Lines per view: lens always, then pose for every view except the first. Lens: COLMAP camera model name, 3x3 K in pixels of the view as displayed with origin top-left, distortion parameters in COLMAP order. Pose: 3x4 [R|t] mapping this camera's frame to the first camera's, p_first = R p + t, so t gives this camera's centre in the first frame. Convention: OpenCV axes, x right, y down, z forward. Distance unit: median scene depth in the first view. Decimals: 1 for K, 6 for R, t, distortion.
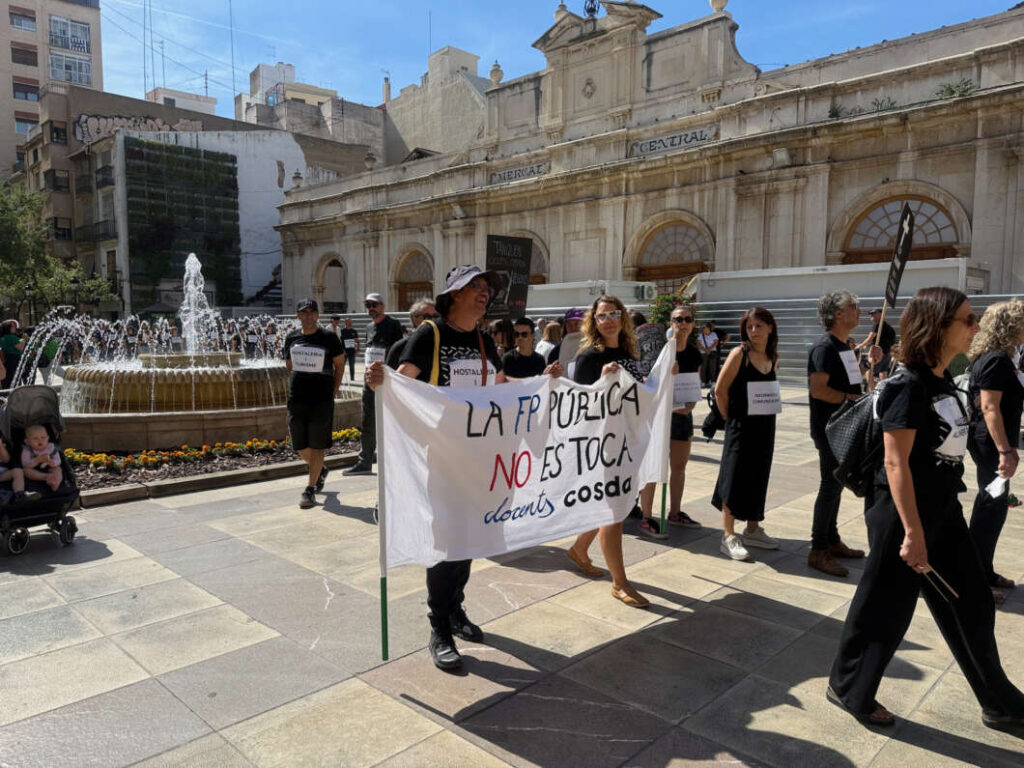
lens RADIAL K [[729.6, 0, 478.7], [0, 729.6, 401.3], [0, 0, 1]] dist [0.063274, -0.074819]
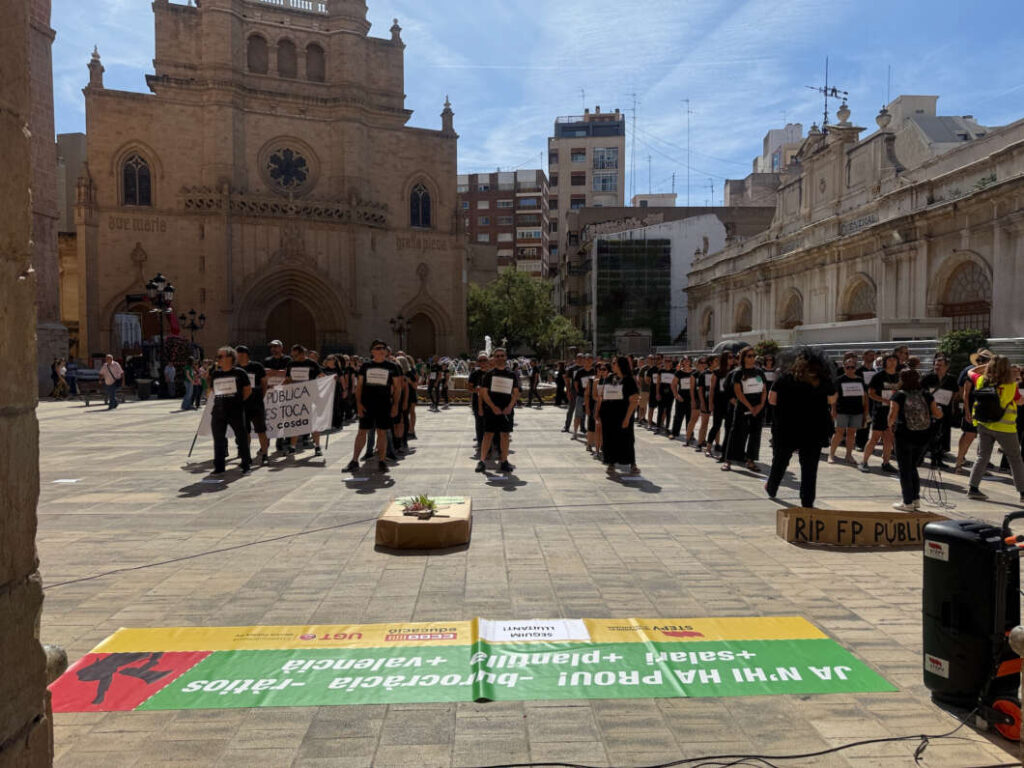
lens RADIAL K [[795.5, 0, 512.0], [0, 795.5, 384.0], [0, 0, 1]] dist [0.226143, -0.372855]
pose [[0.725840, 0.015655, -0.687686, 0.693079], [-0.058872, 0.997486, -0.039431, 0.030408], [0.685340, 0.069106, 0.724937, -0.414183]]
